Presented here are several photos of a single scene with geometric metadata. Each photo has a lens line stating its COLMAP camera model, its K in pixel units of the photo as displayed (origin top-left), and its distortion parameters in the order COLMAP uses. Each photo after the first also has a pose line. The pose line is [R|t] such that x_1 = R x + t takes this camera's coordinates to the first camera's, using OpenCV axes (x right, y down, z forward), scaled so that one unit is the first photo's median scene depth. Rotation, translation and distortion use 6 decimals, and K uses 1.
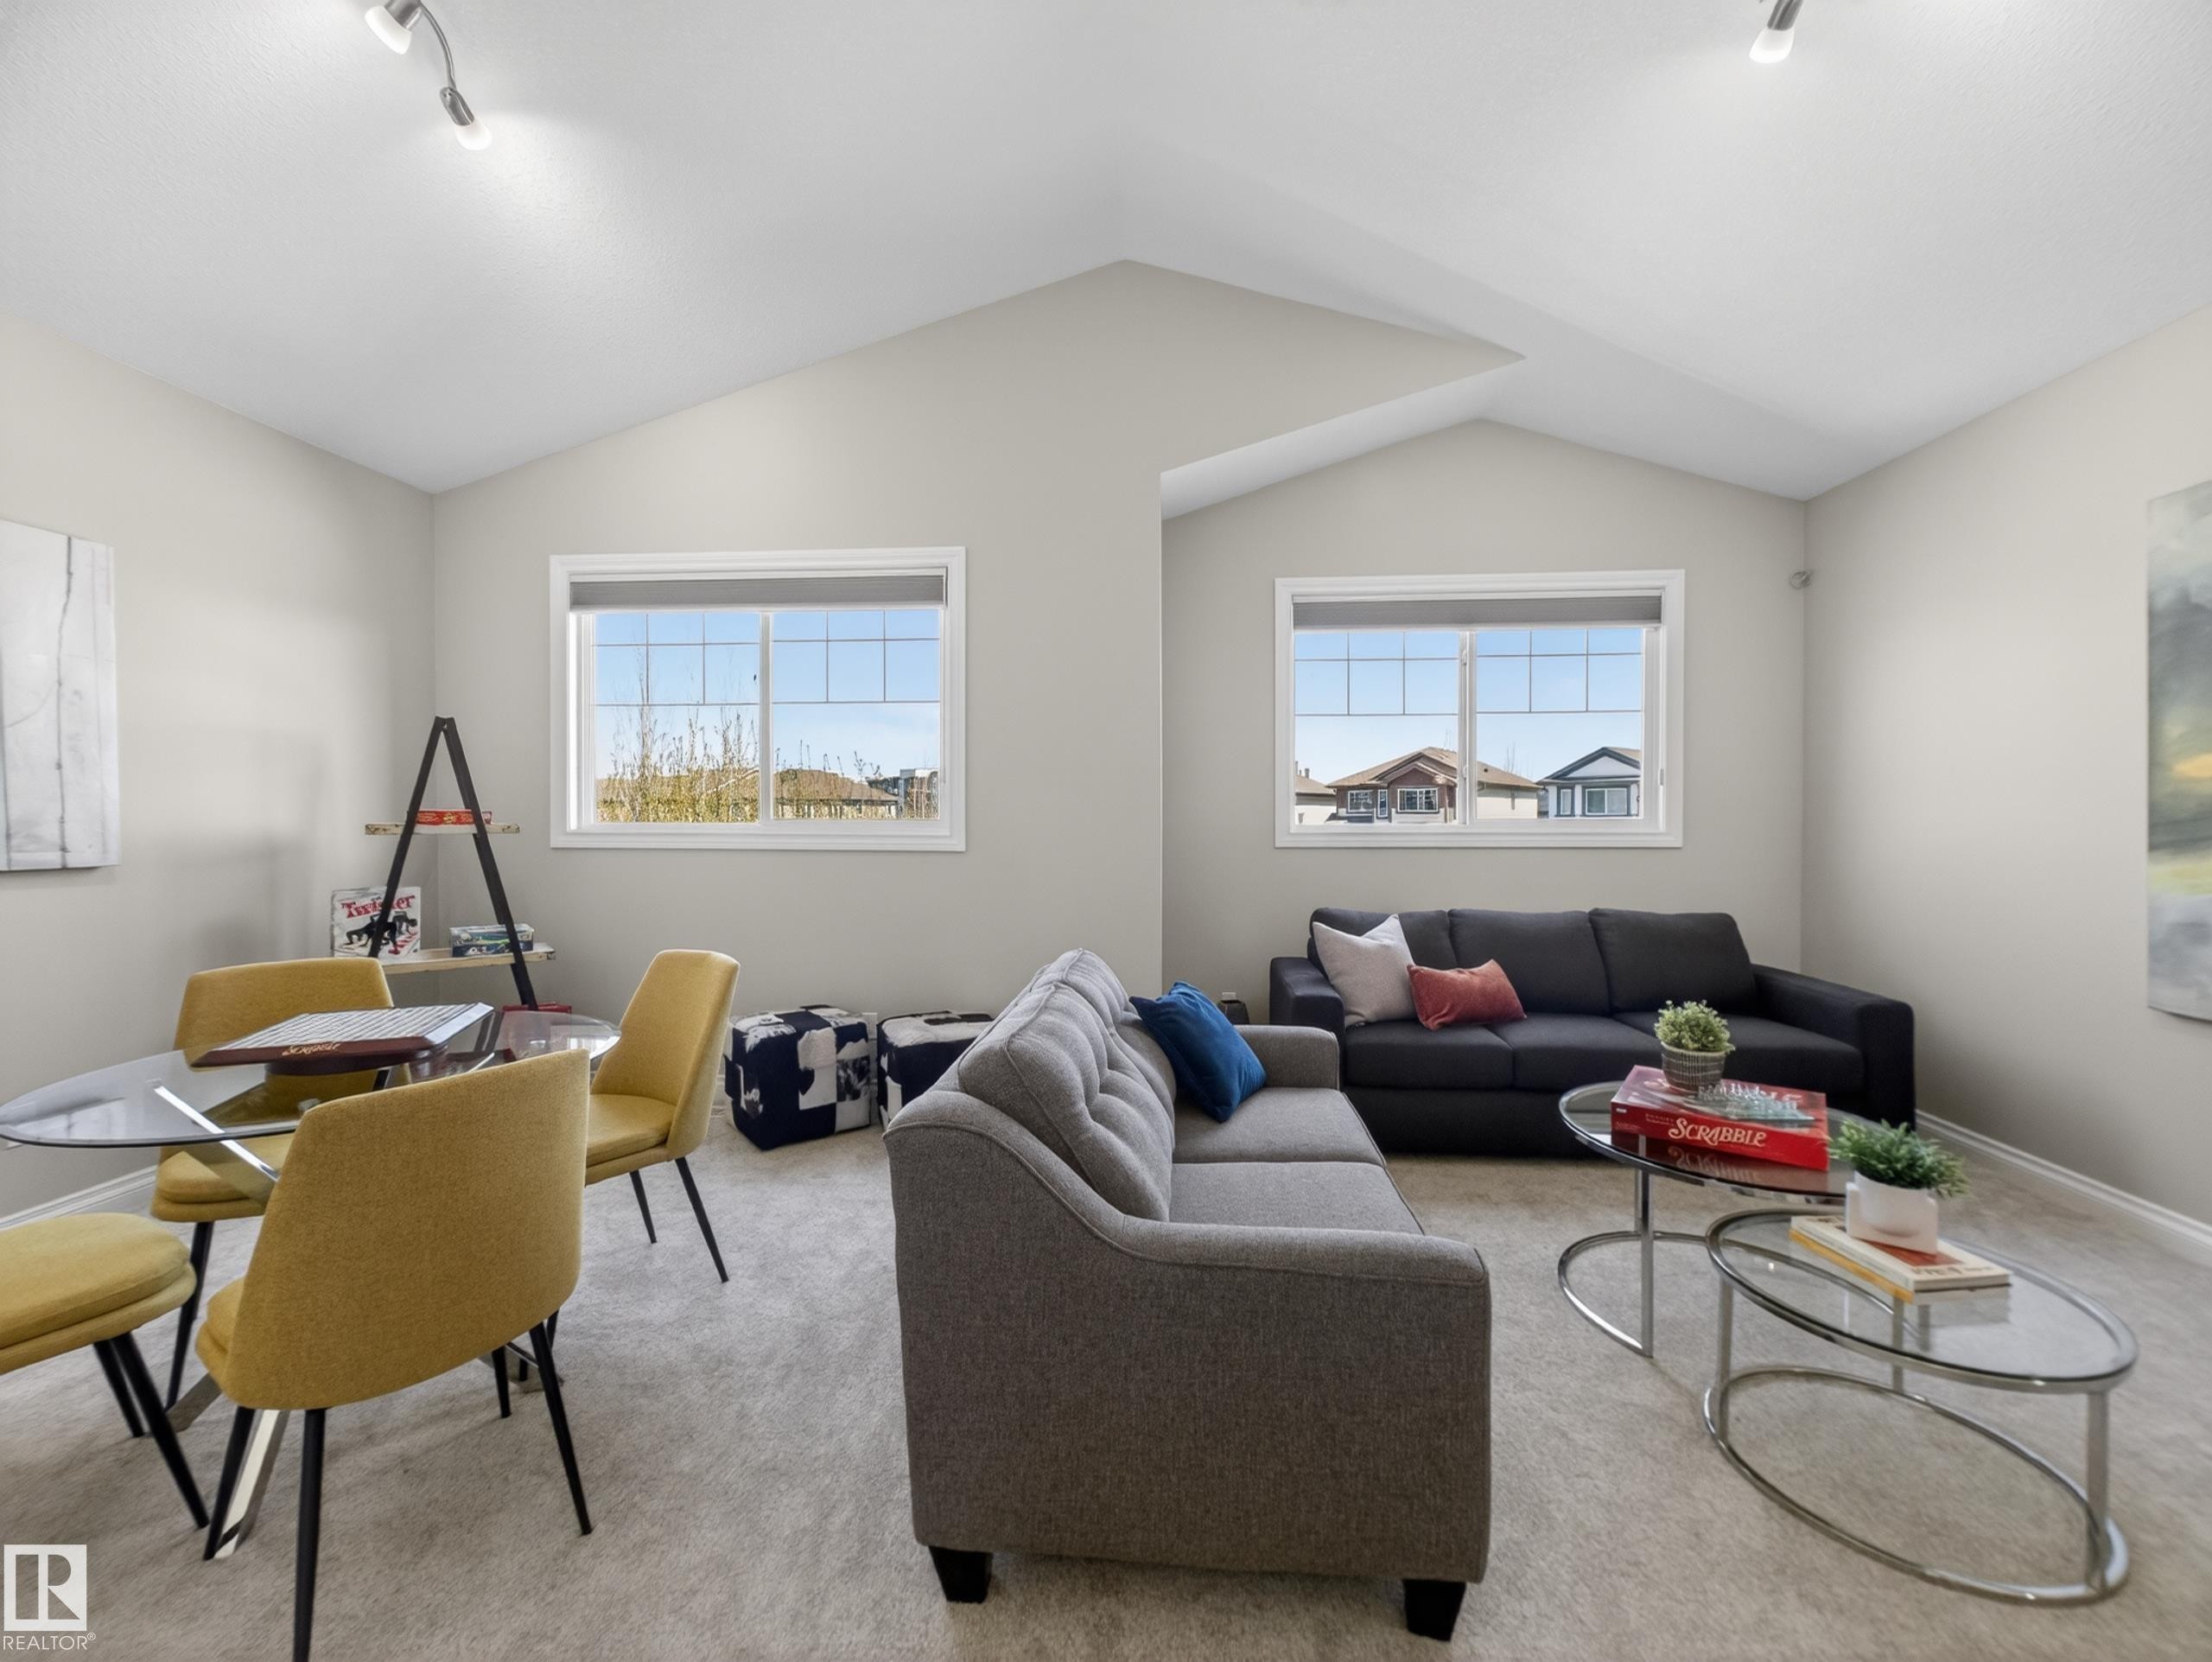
lens RADIAL K [[888.1, 0, 1105.6], [0, 888.1, 832.5], [0, 0, 1]] dist [-0.004261, 0.001098]
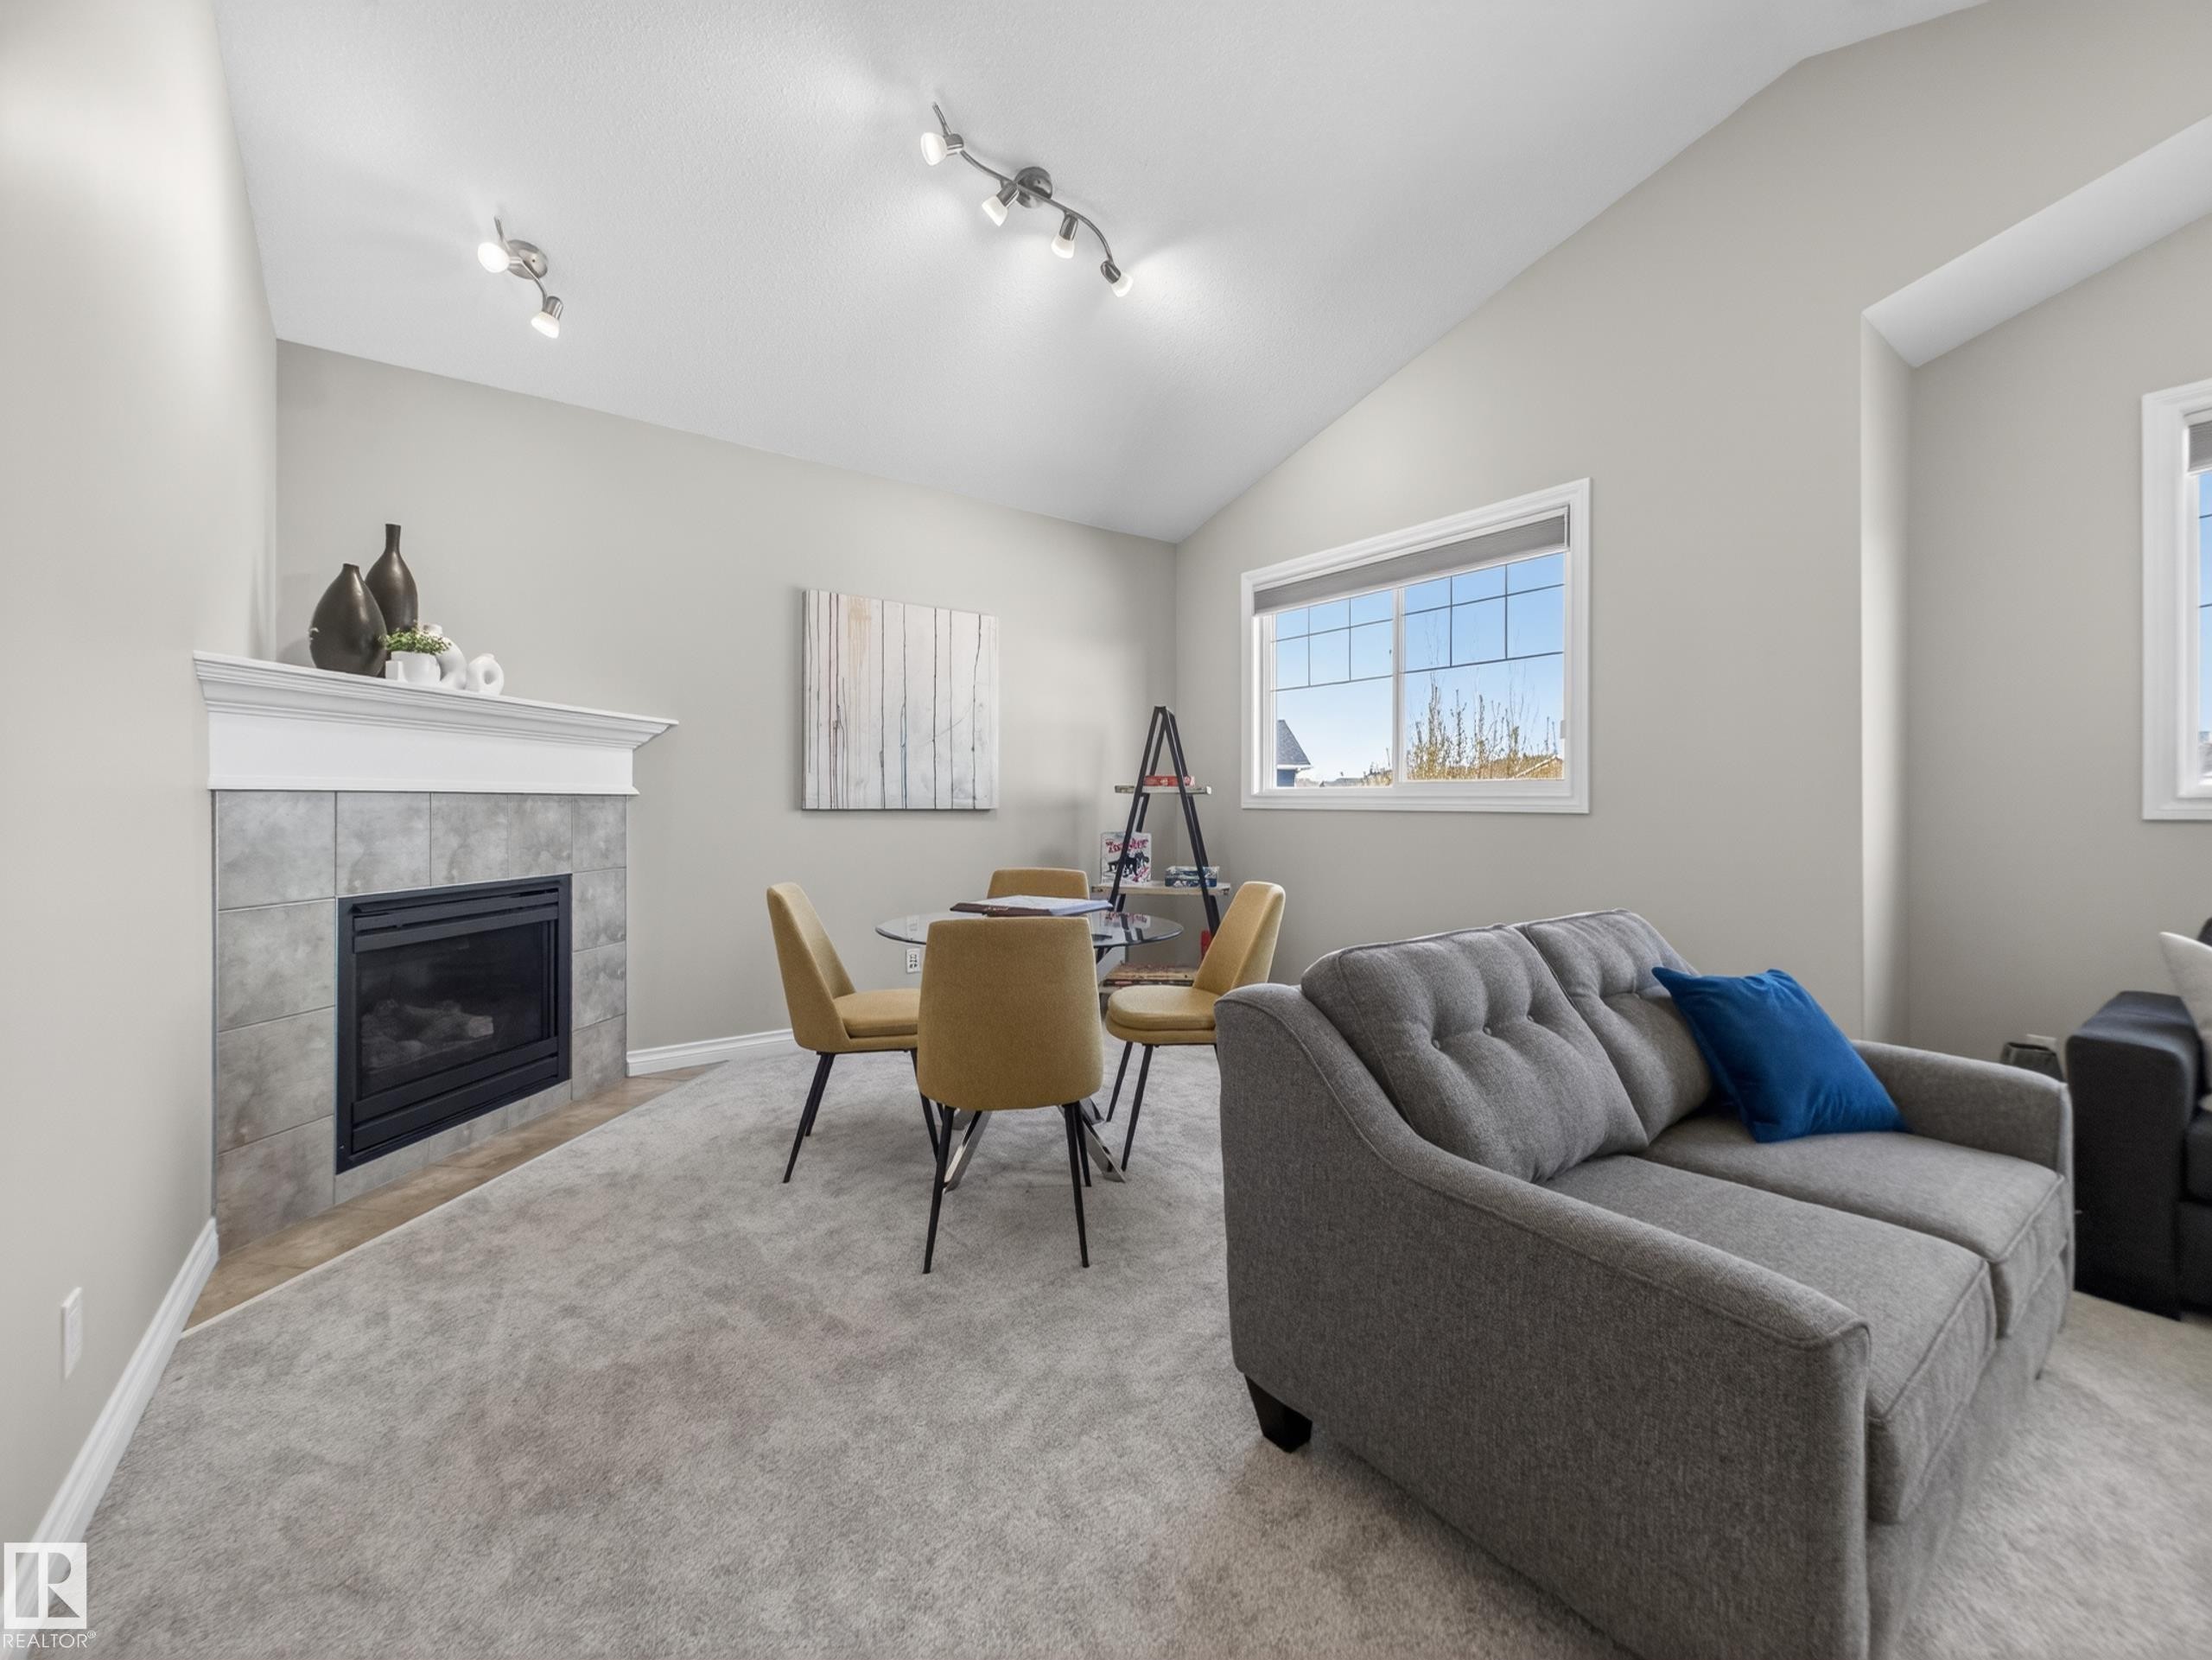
lens RADIAL K [[888.1, 0, 1093.9], [0, 888.1, 808.0], [0, 0, 1]] dist [-0.004261, 0.001098]
pose [[0.658730, 0.009434, -0.752321, 0.208214], [-0.020403, 0.999778, -0.005328, 0.032867], [0.752103, 0.018859, 0.658776, 0.033073]]
